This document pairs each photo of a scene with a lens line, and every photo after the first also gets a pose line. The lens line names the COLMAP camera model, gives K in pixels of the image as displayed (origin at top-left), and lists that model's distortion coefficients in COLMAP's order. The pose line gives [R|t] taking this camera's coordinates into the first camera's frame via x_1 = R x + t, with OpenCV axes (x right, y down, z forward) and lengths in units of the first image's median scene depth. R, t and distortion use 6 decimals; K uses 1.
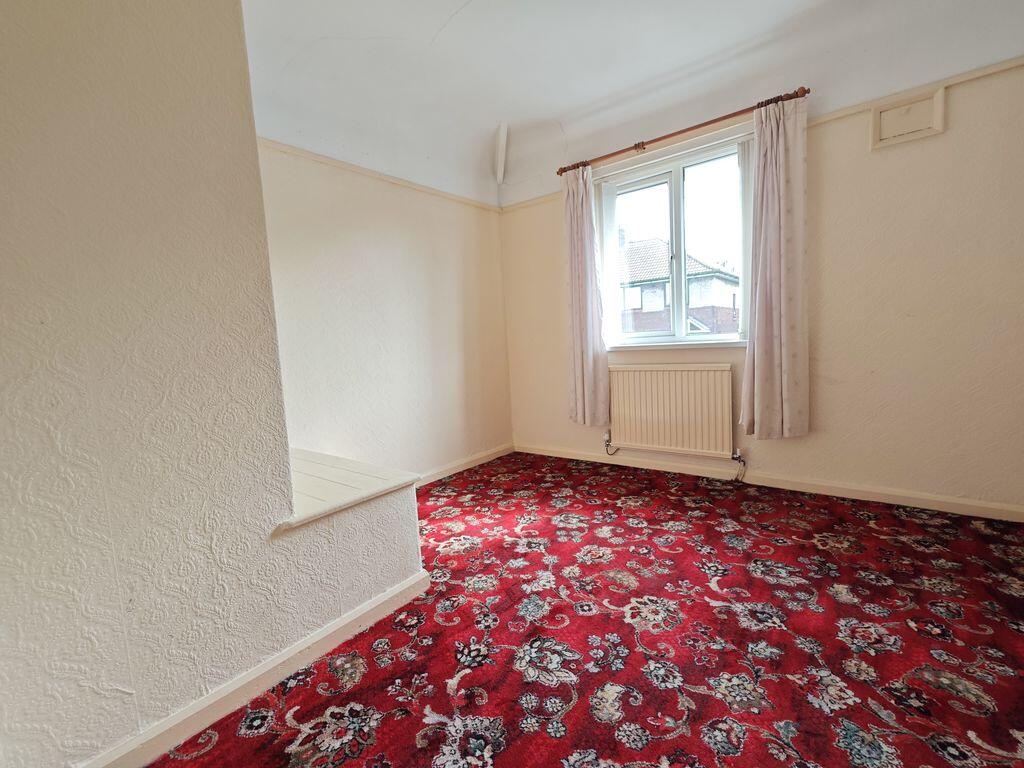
lens RADIAL K [[450.2, 0, 513.7], [0, 450.2, 379.6], [0, 0, 1]] dist [0.001509, -0.000861]
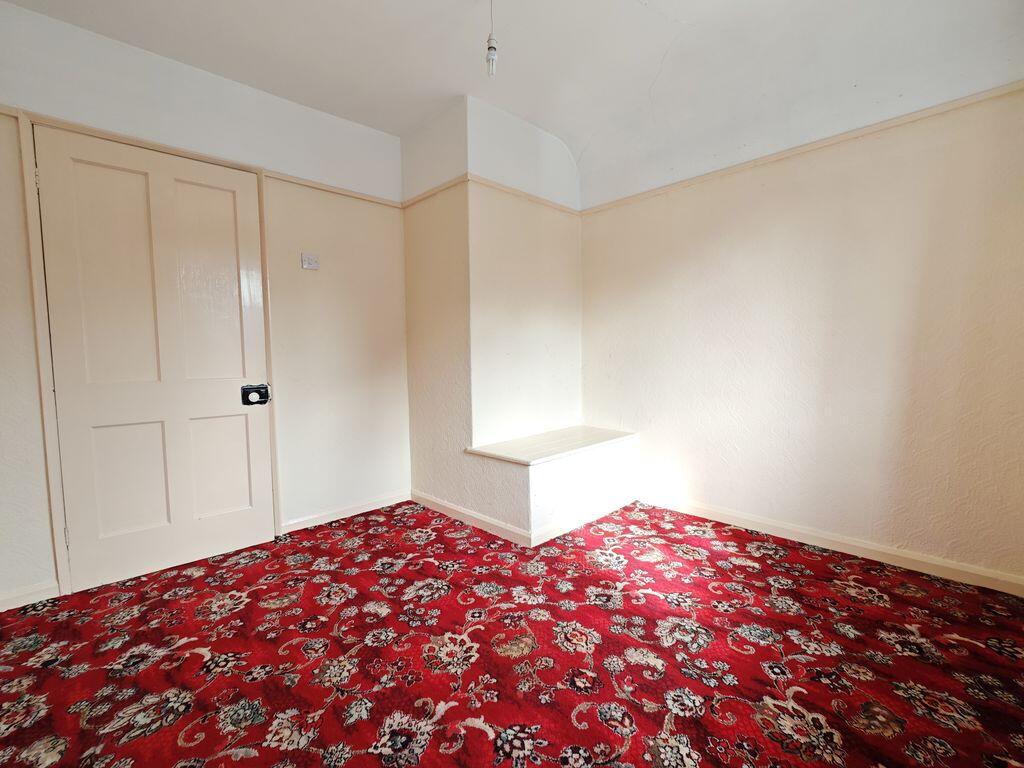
lens RADIAL K [[450.2, 0, 513.9], [0, 450.2, 383.0], [0, 0, 1]] dist [0.001509, -0.000861]
pose [[-0.129516, 0.122602, -0.983969, 0.931489], [-0.064072, 0.989218, 0.131690, -0.165017], [0.989505, 0.080101, -0.120264, 0.941471]]
